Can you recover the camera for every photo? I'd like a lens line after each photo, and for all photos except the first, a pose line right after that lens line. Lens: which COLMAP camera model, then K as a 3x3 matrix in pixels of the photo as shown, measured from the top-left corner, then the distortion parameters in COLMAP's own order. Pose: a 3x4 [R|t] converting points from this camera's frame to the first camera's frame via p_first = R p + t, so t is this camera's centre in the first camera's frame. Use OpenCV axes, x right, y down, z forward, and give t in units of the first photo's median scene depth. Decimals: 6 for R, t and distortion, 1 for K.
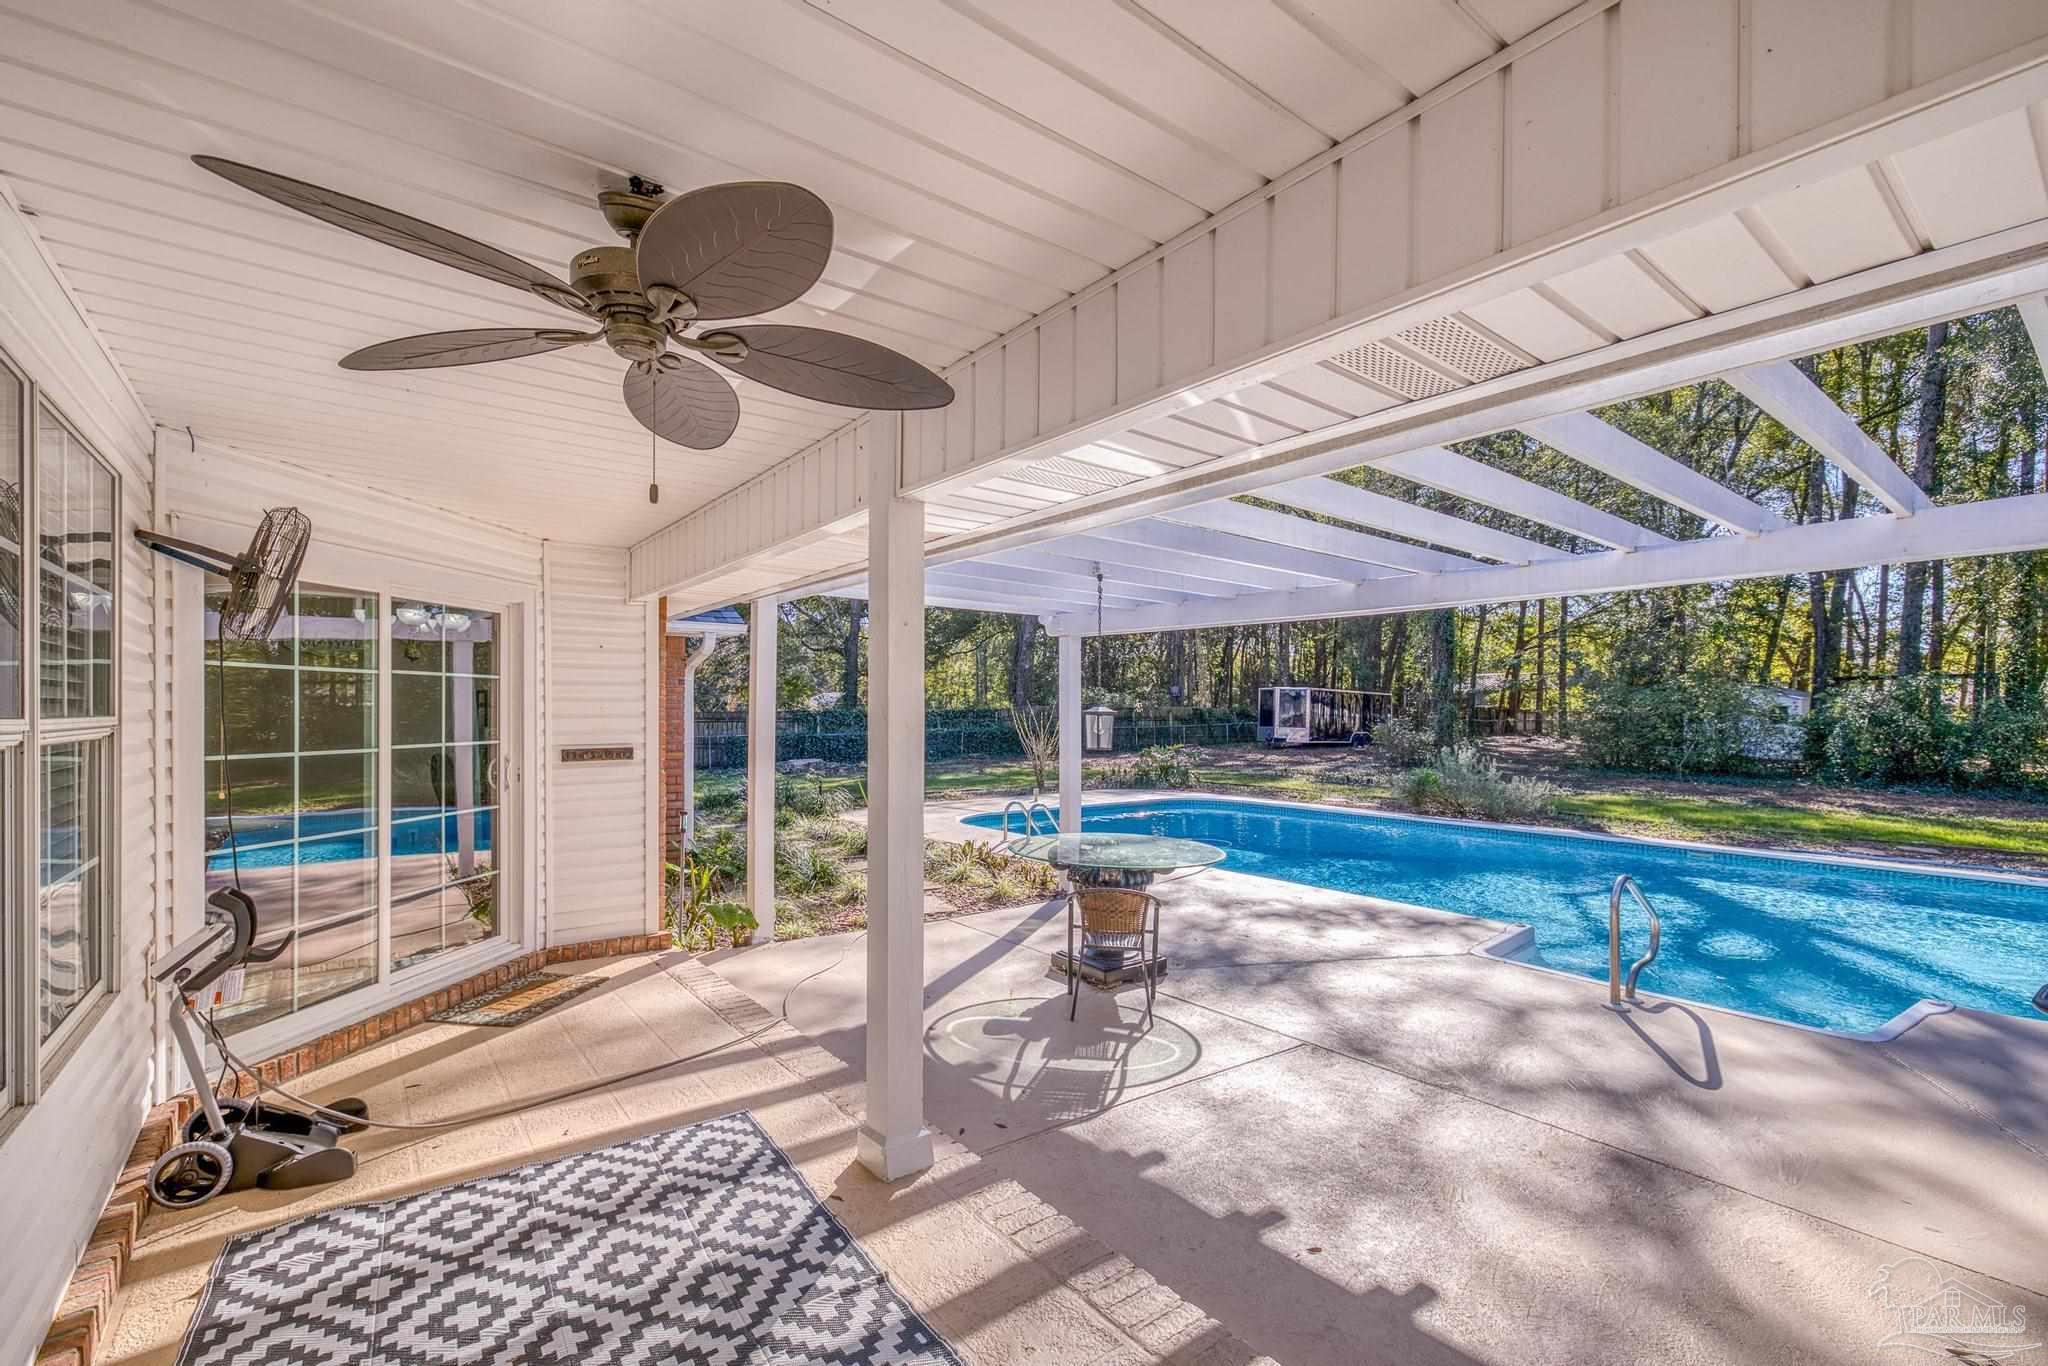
lens RADIAL K [[874.4, 0, 1029.0], [0, 874.4, 709.0], [0, 0, 1]] dist [0.001155, 0.000153]
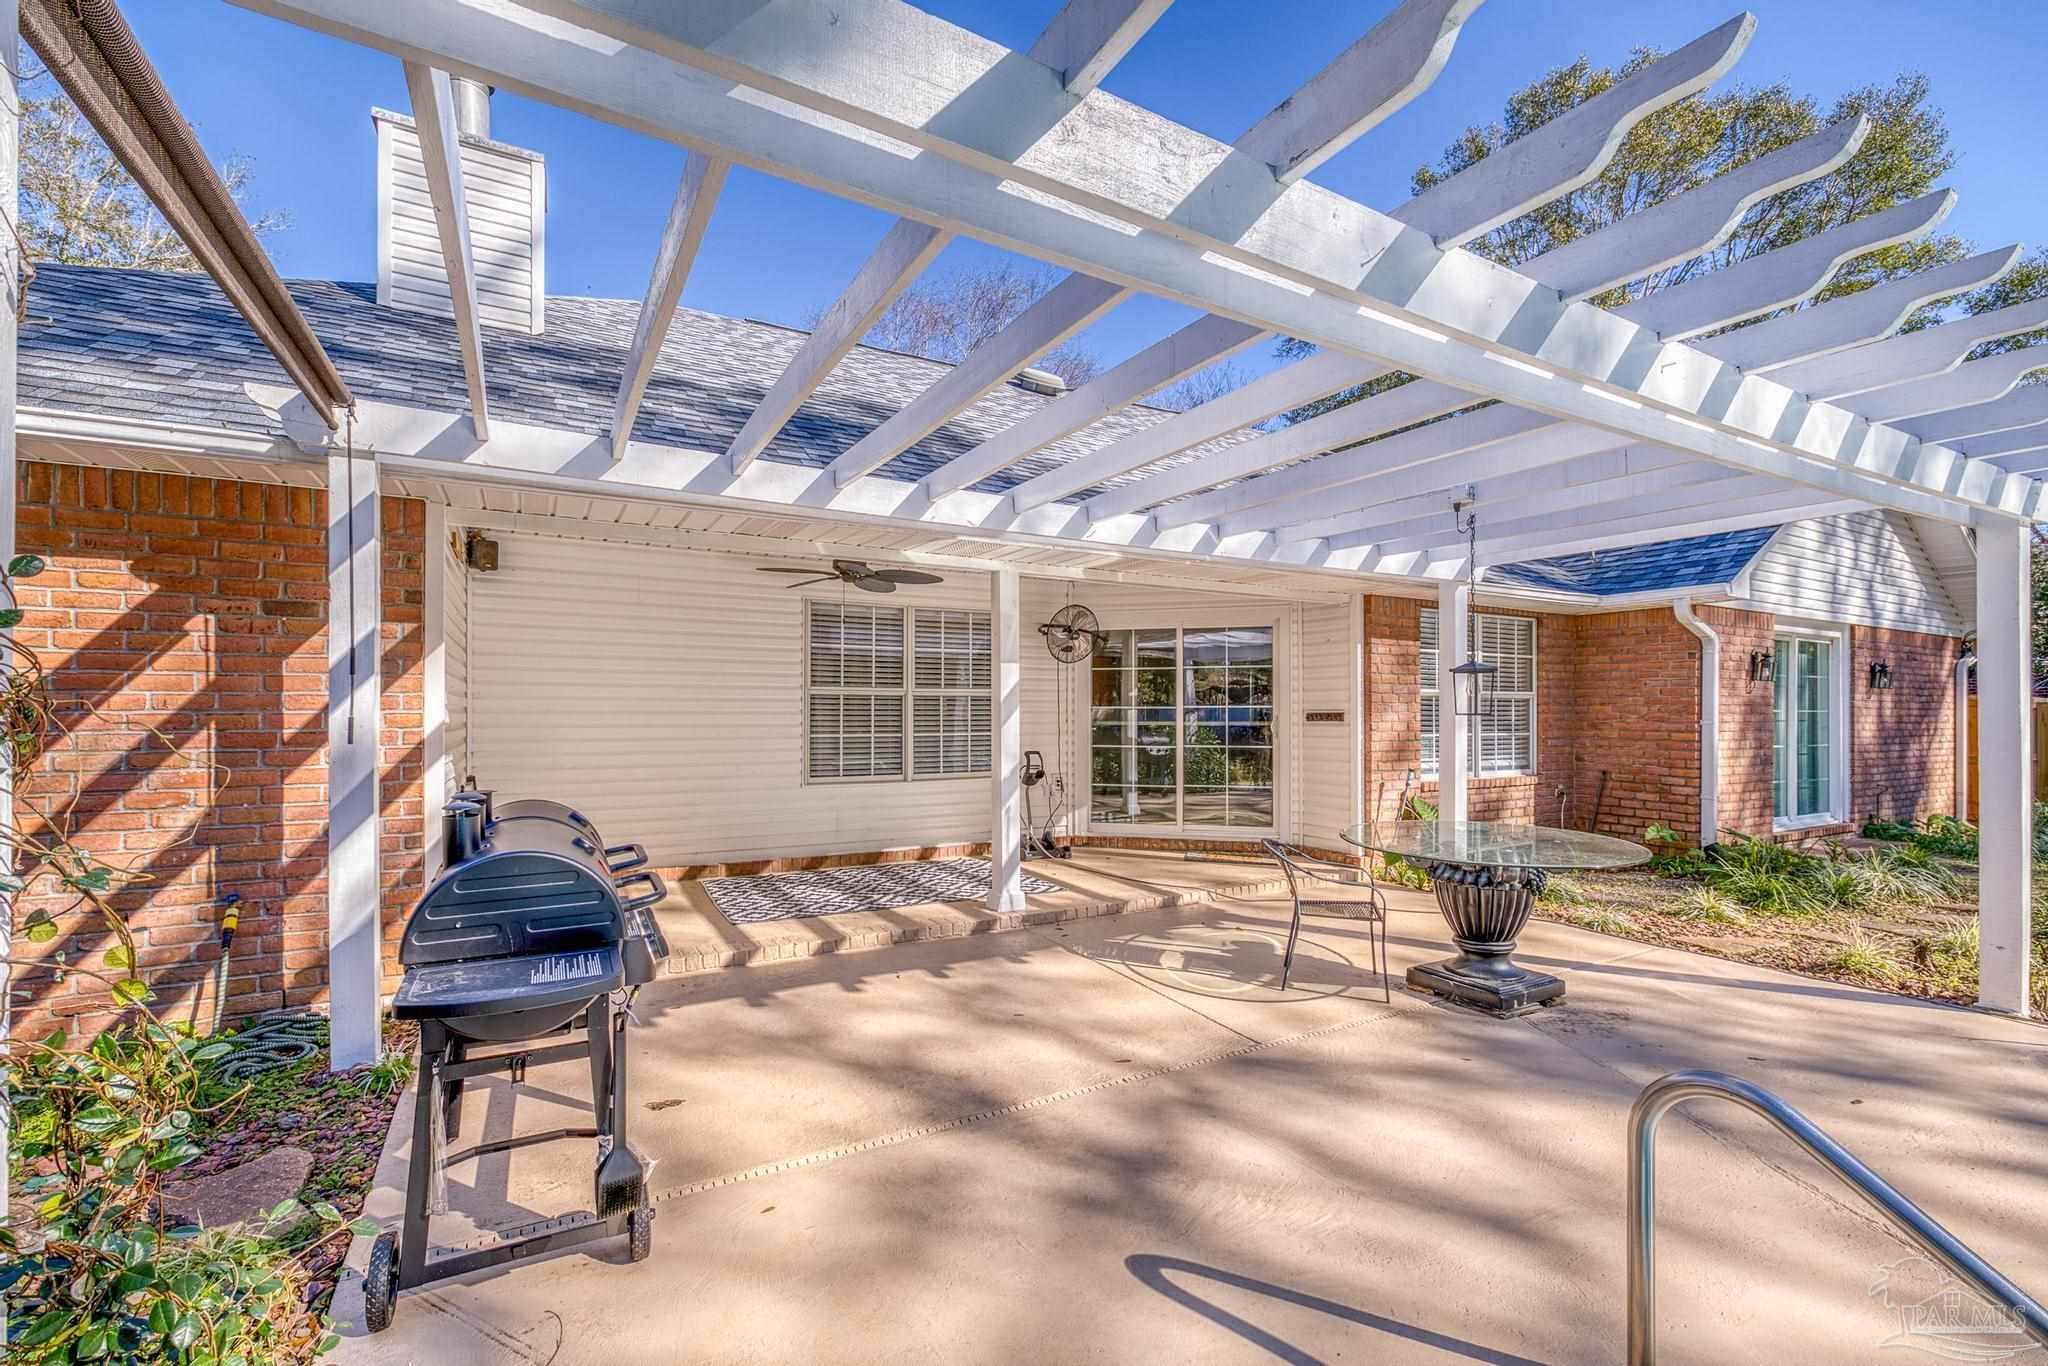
lens RADIAL K [[856.3, 0, 1015.0], [0, 856.3, 715.3], [0, 0, 1]] dist [0.000404, -0.000006]
pose [[-0.095138, 0.014635, -0.995356, 1.237458], [0.000853, 0.999893, 0.014620, 0.038541], [0.995464, 0.000542, -0.095141, 0.851208]]
